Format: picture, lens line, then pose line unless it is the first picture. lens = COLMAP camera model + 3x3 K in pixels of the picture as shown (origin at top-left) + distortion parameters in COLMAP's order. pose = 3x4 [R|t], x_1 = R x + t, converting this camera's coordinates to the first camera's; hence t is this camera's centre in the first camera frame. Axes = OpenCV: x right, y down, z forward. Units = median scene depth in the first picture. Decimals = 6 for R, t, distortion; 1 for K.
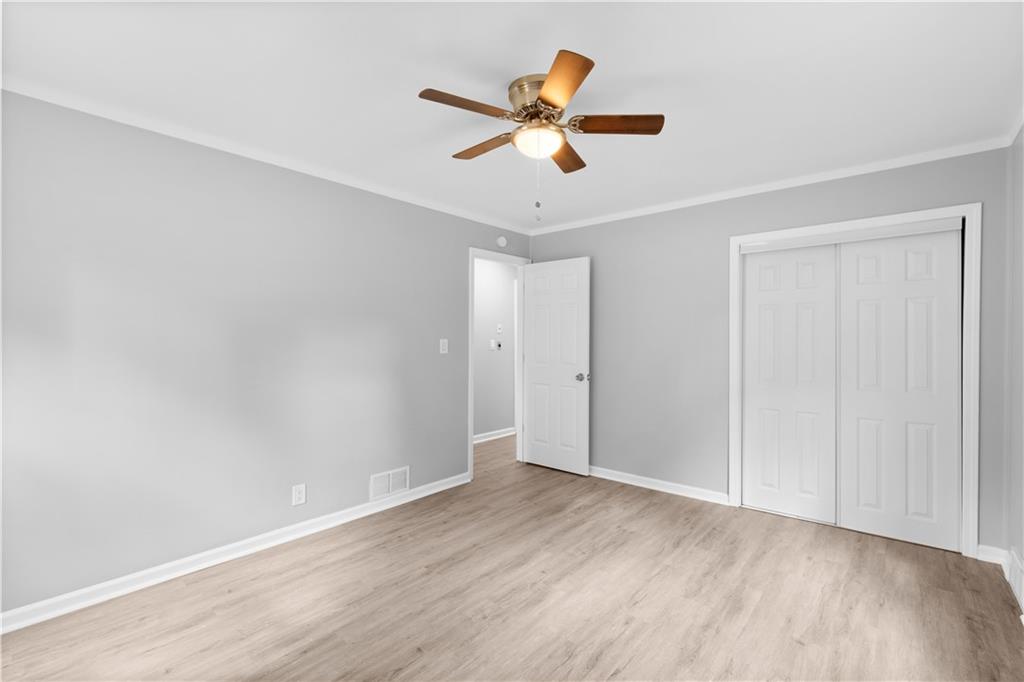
lens RADIAL K [[461.4, 0, 512.0], [0, 461.4, 339.2], [0, 0, 1]] dist [-0.001274, 0.000010]
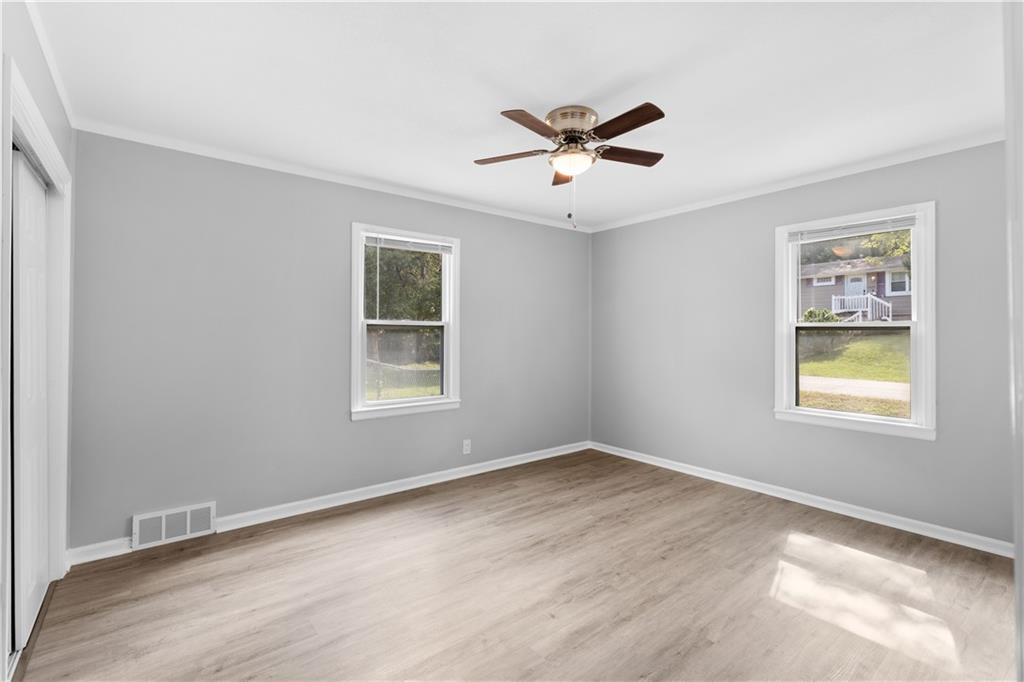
lens RADIAL K [[461.4, 0, 511.5], [0, 461.4, 336.1], [0, 0, 1]] dist [-0.001274, 0.000010]
pose [[-0.981314, -0.002510, 0.192399, -0.016712], [-0.001552, 0.999986, 0.005131, 0.008714], [-0.192409, 0.004737, -0.981303, 1.961658]]
